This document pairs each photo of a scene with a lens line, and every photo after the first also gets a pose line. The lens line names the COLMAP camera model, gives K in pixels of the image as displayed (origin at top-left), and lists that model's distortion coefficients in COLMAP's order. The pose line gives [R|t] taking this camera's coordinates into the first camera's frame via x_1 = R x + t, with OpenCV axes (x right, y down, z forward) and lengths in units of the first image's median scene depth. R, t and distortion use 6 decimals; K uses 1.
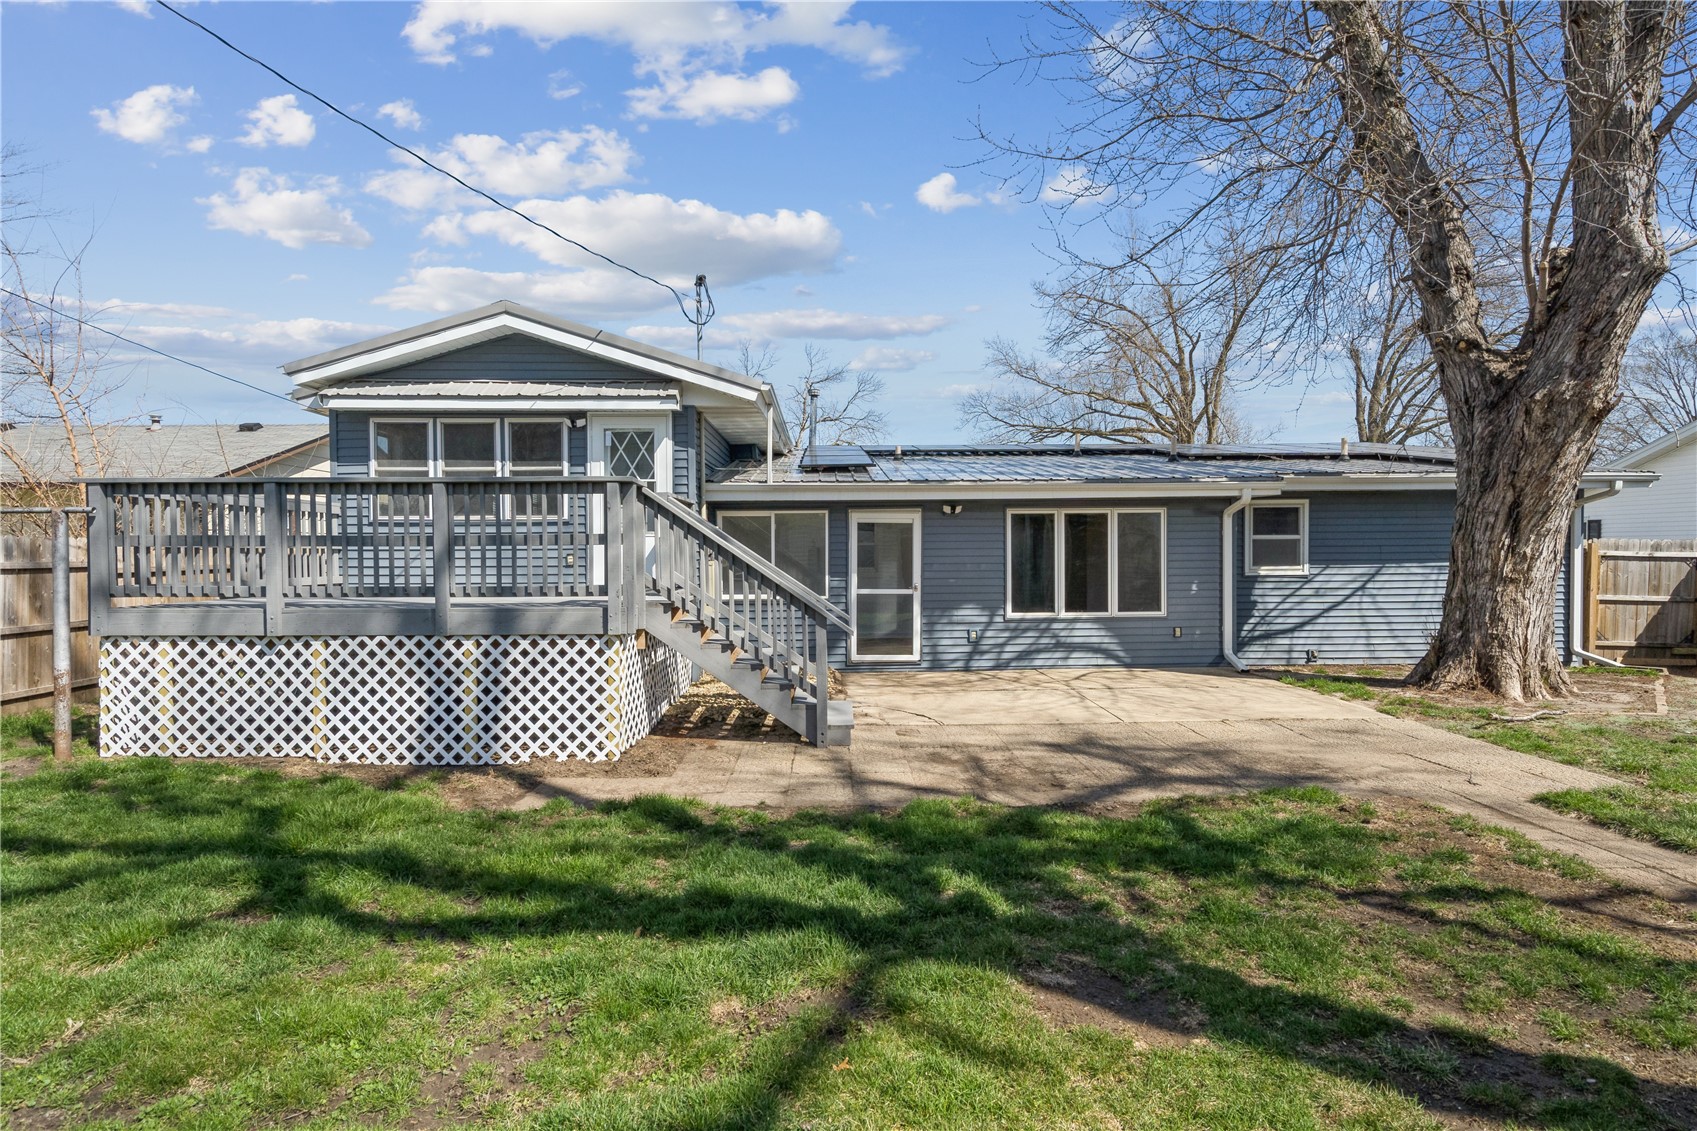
lens RADIAL K [[915.7, 0, 848.3], [0, 915.7, 563.6], [0, 0, 1]] dist [0.024488, 0.000798]
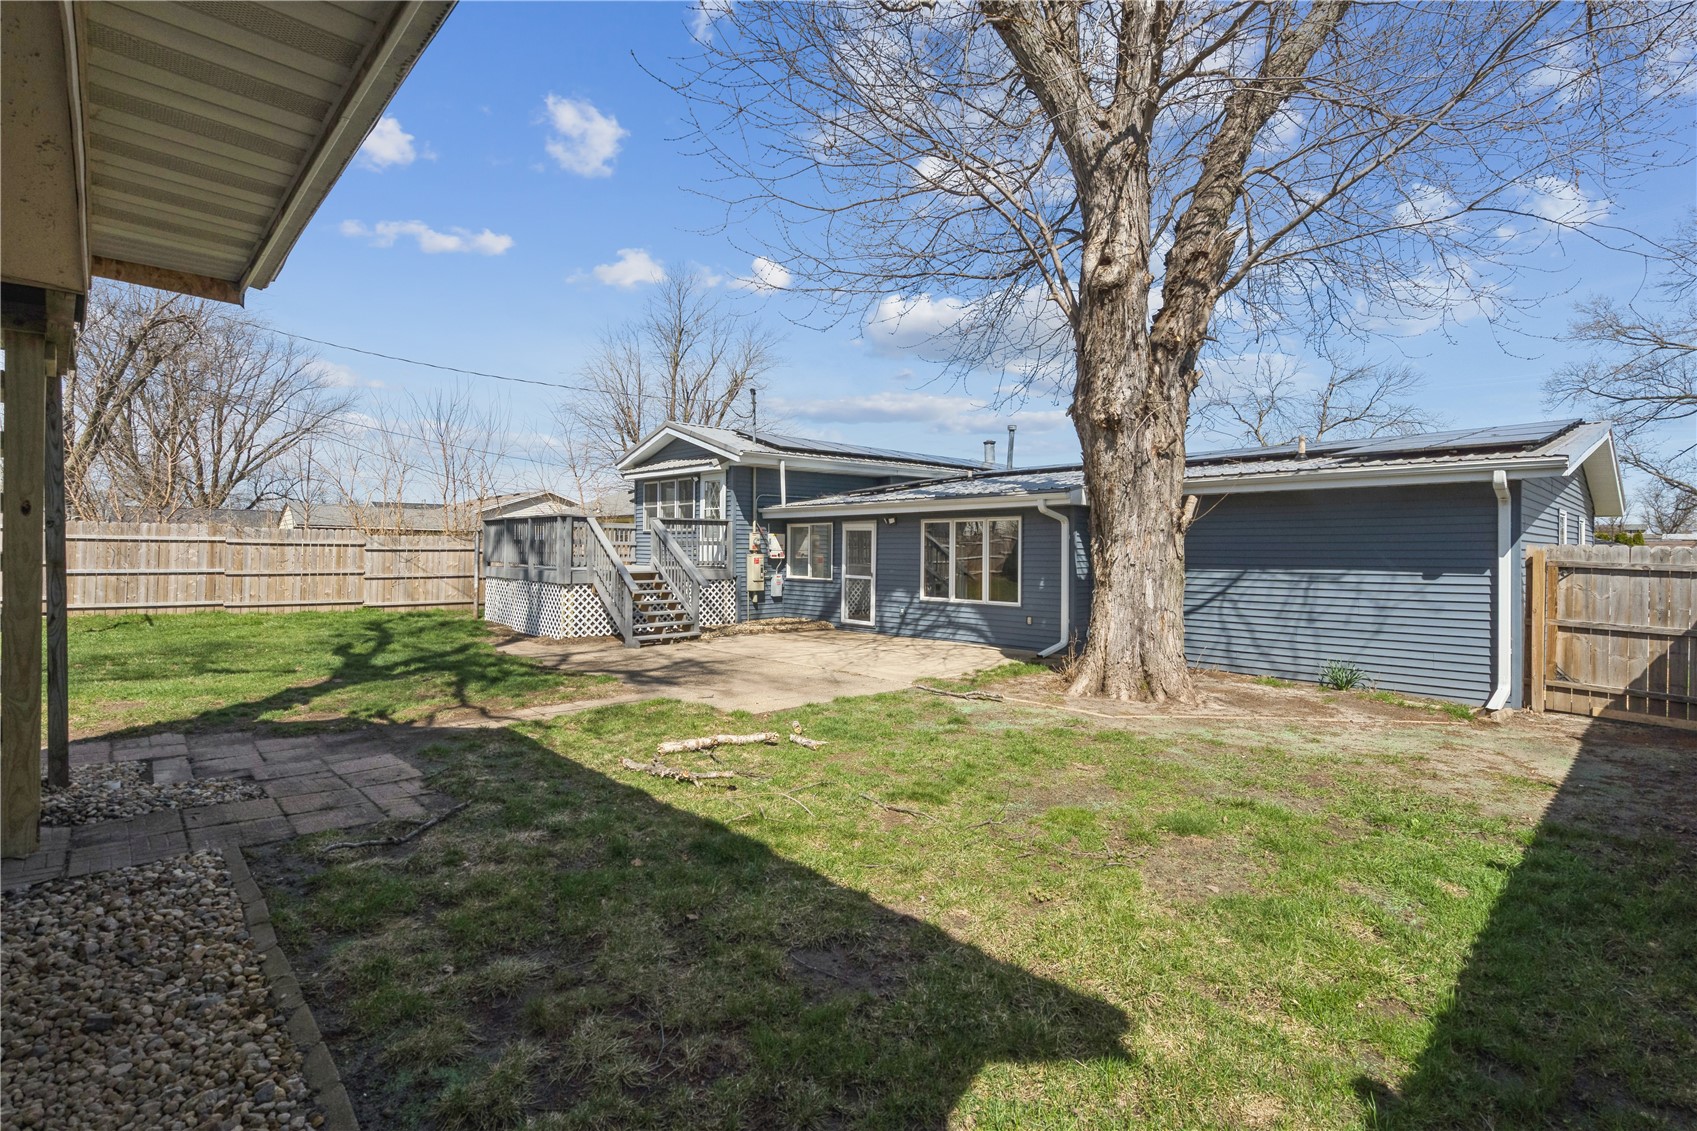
lens RADIAL K [[772.1, 0, 847.5], [0, 772.1, 558.3], [0, 0, 1]] dist [-0.000696, 0.000071]
pose [[0.662623, 0.019532, -0.748699, 0.953417], [-0.020952, 0.999752, 0.007538, -0.008647], [0.748660, 0.010692, 0.662868, 0.161751]]
